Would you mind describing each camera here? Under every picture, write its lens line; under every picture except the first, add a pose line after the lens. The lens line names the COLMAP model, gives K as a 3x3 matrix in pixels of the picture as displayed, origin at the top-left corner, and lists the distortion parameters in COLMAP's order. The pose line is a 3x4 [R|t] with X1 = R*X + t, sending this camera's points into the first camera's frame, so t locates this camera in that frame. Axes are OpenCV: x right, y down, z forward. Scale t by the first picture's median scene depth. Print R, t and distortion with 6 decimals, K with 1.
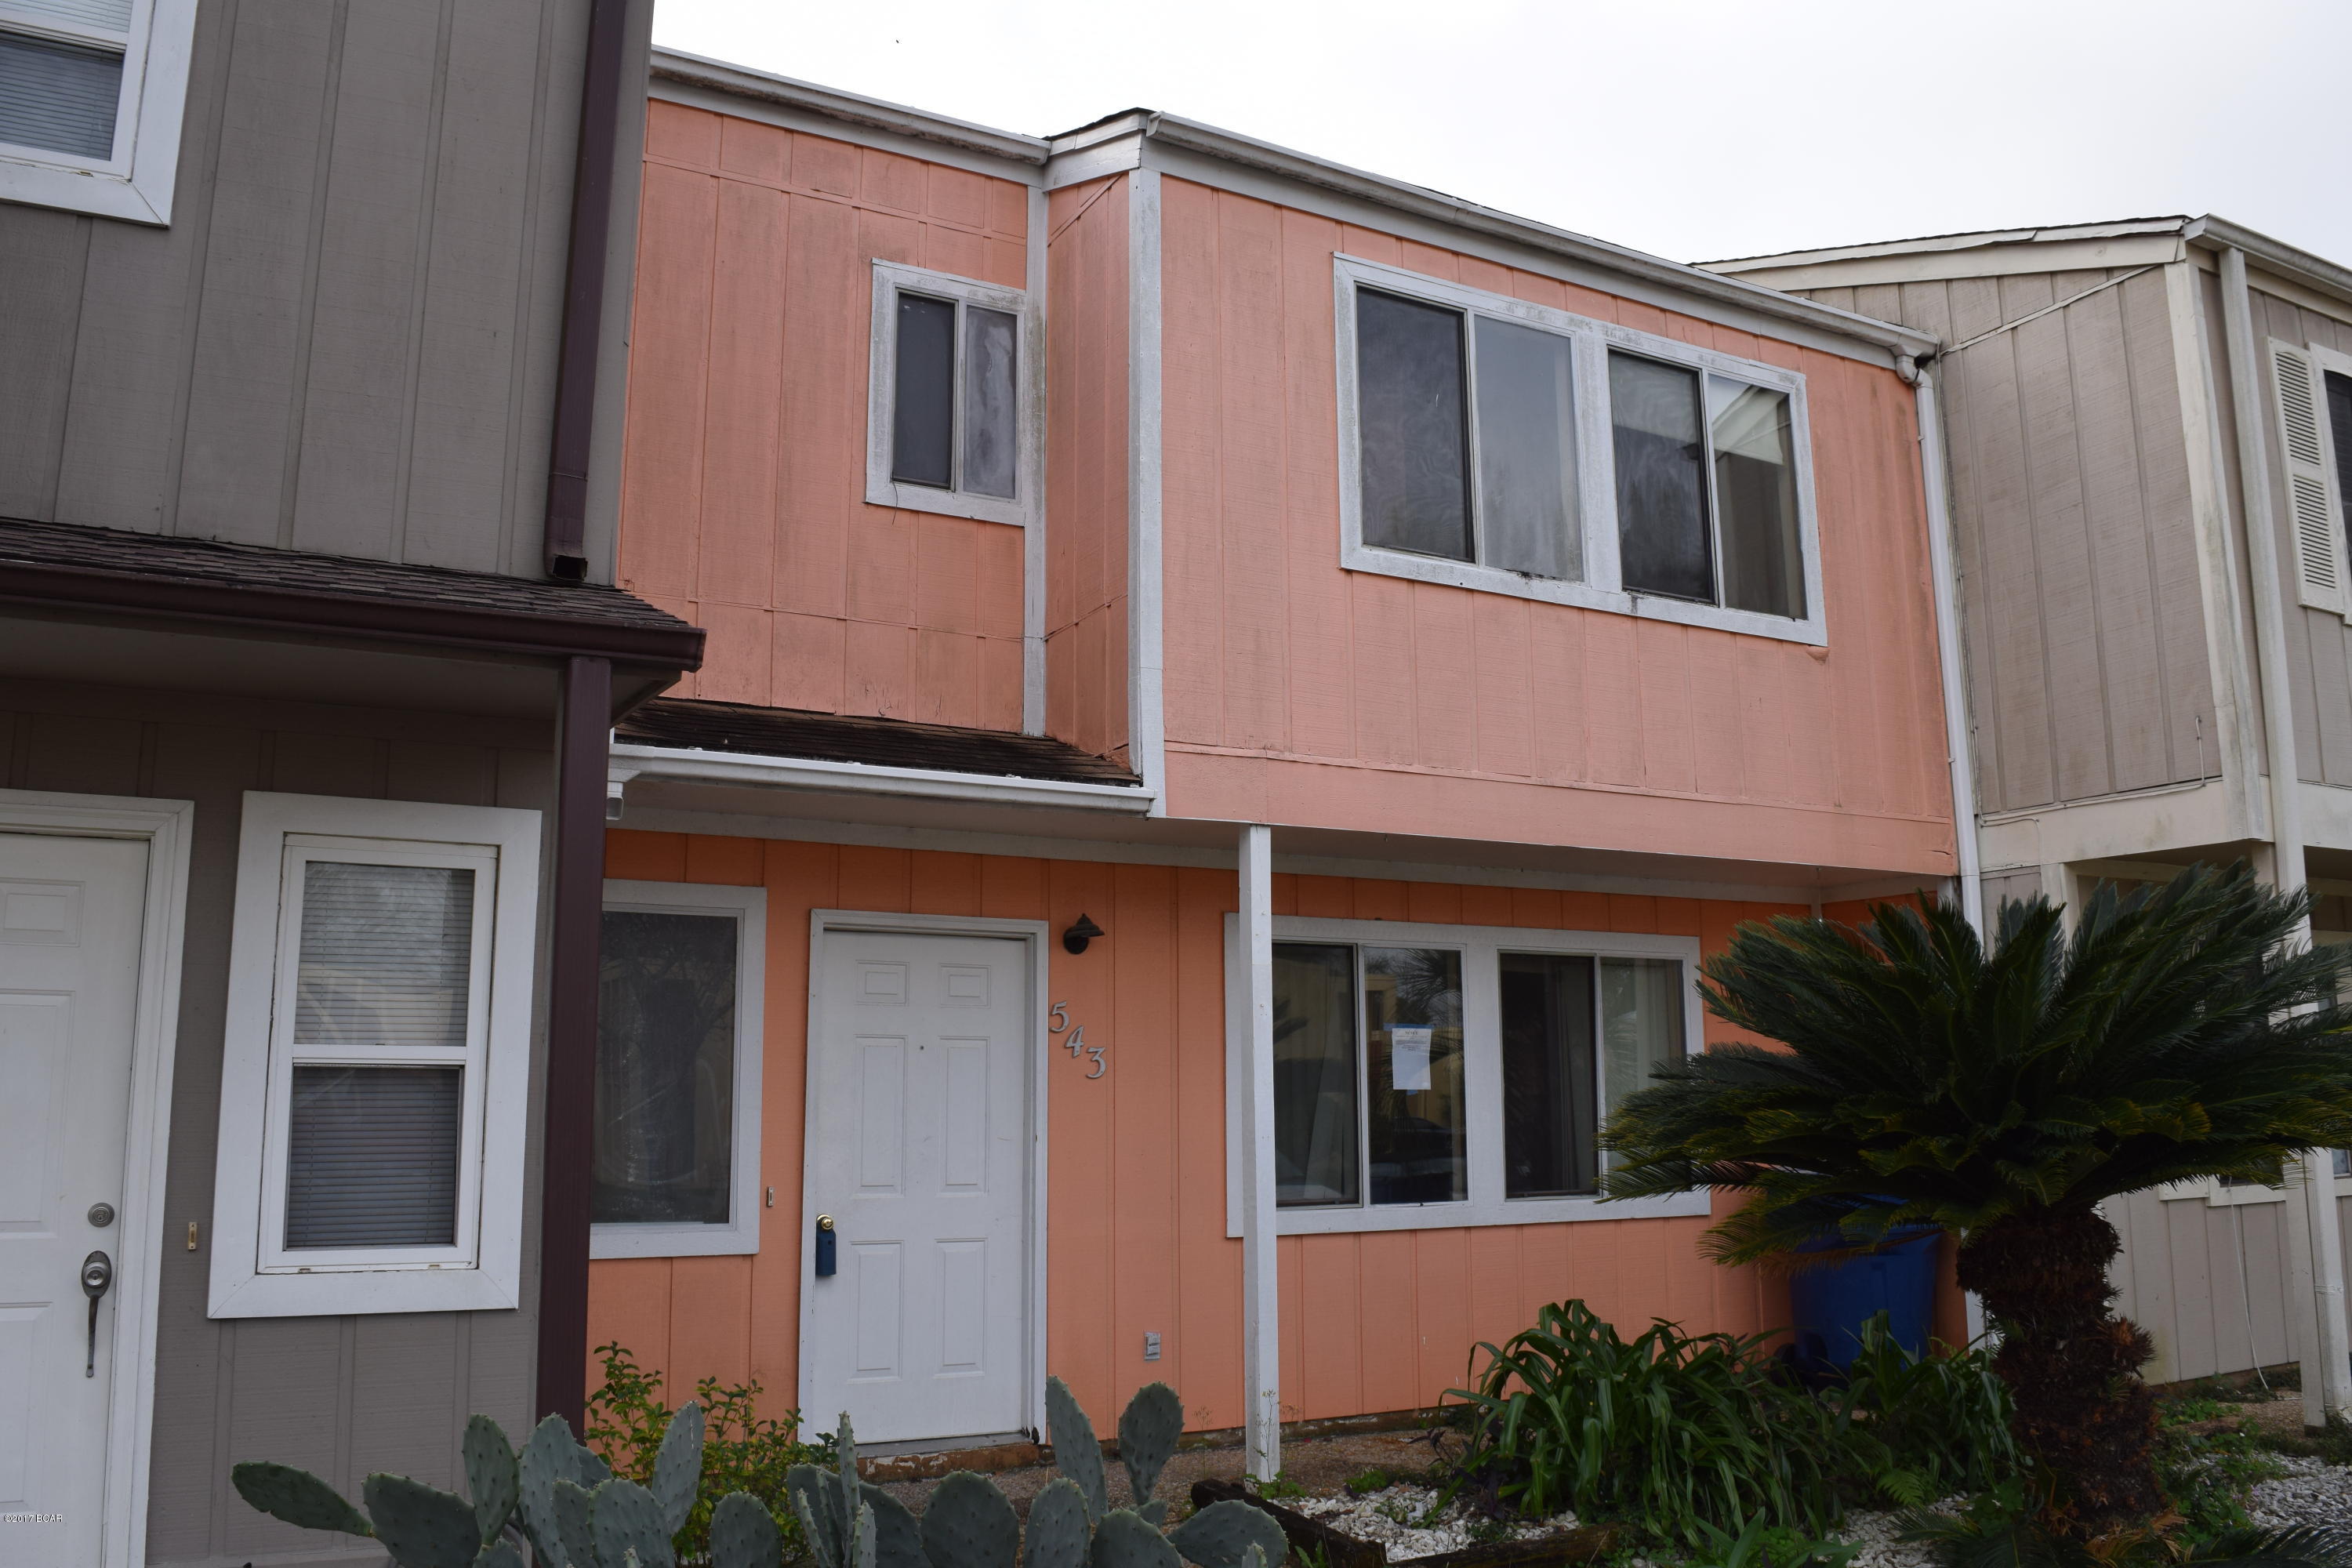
lens RADIAL K [[1860.3, 0, 1180.5], [0, 1860.3, 773.9], [0, 0, 1]] dist [-0.095716, 0.027430]
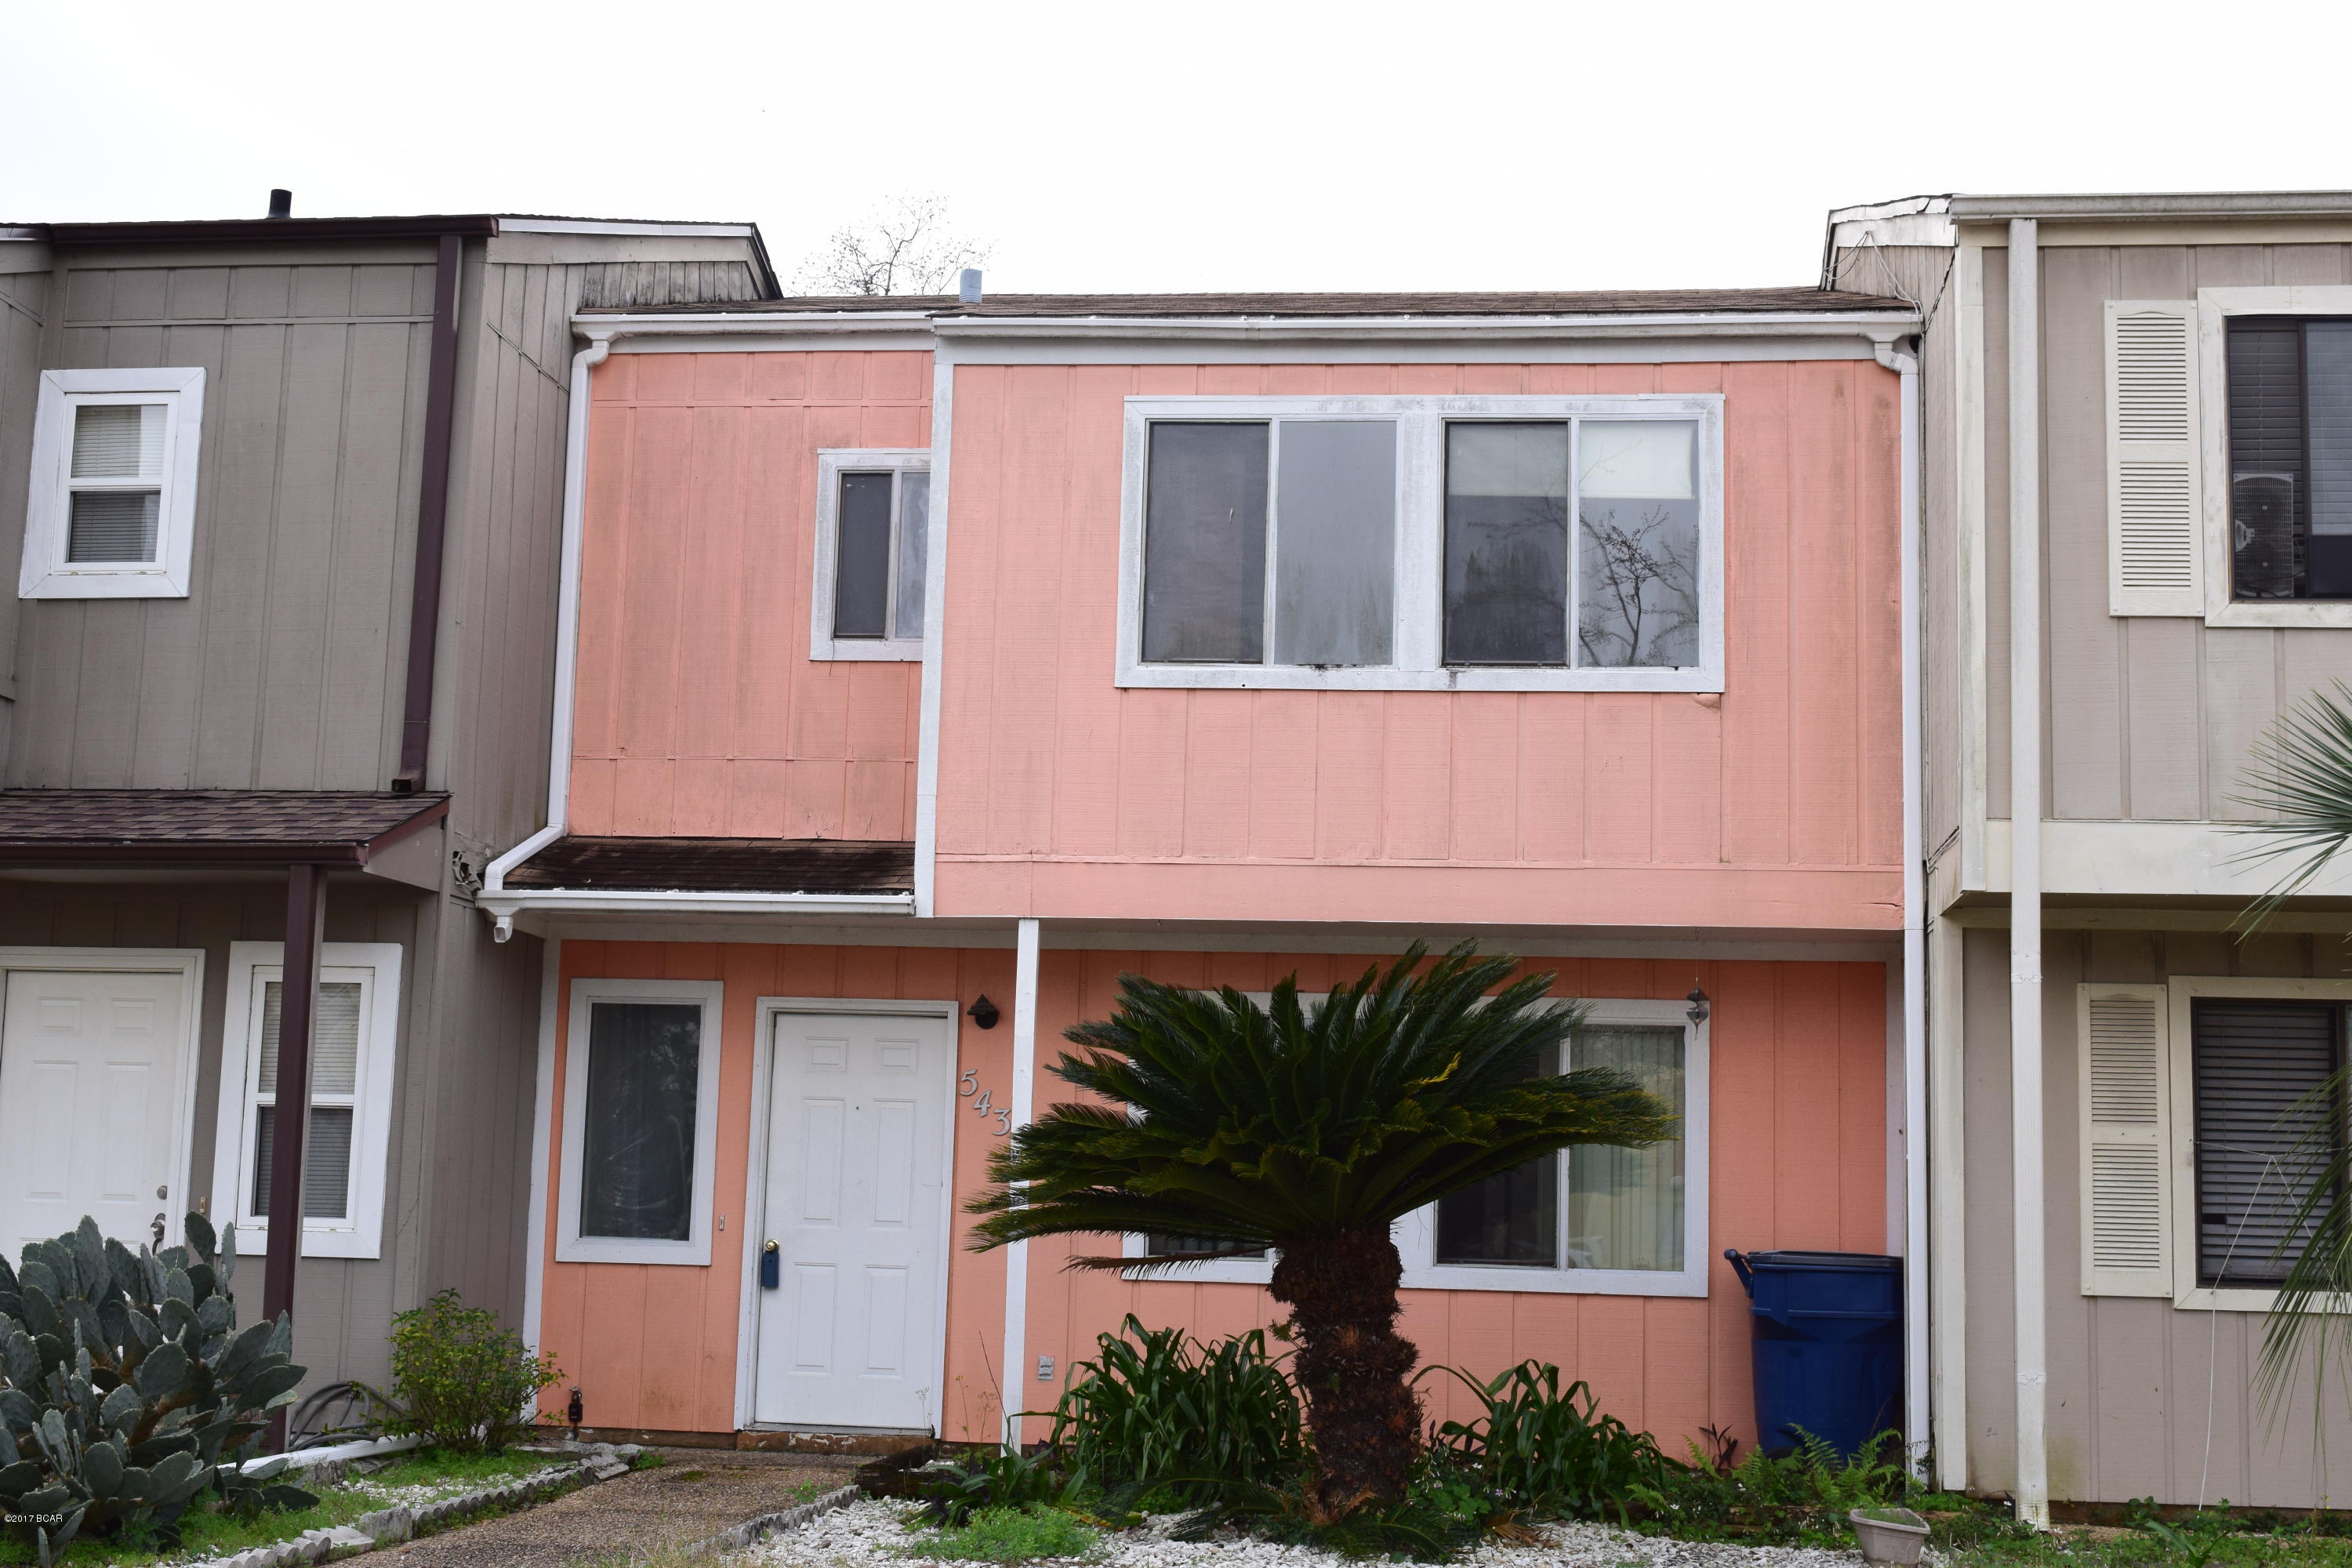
lens RADIAL K [[3200.0, 0, 1176.0], [0, 3200.0, 784.0], [0, 0, 1]] dist [-0.025830, 0.013921]
pose [[0.814635, -0.059541, -0.576910, 1.218650], [0.069508, 0.997570, -0.004805, -0.038824], [0.575794, -0.036186, 0.816793, -0.570597]]
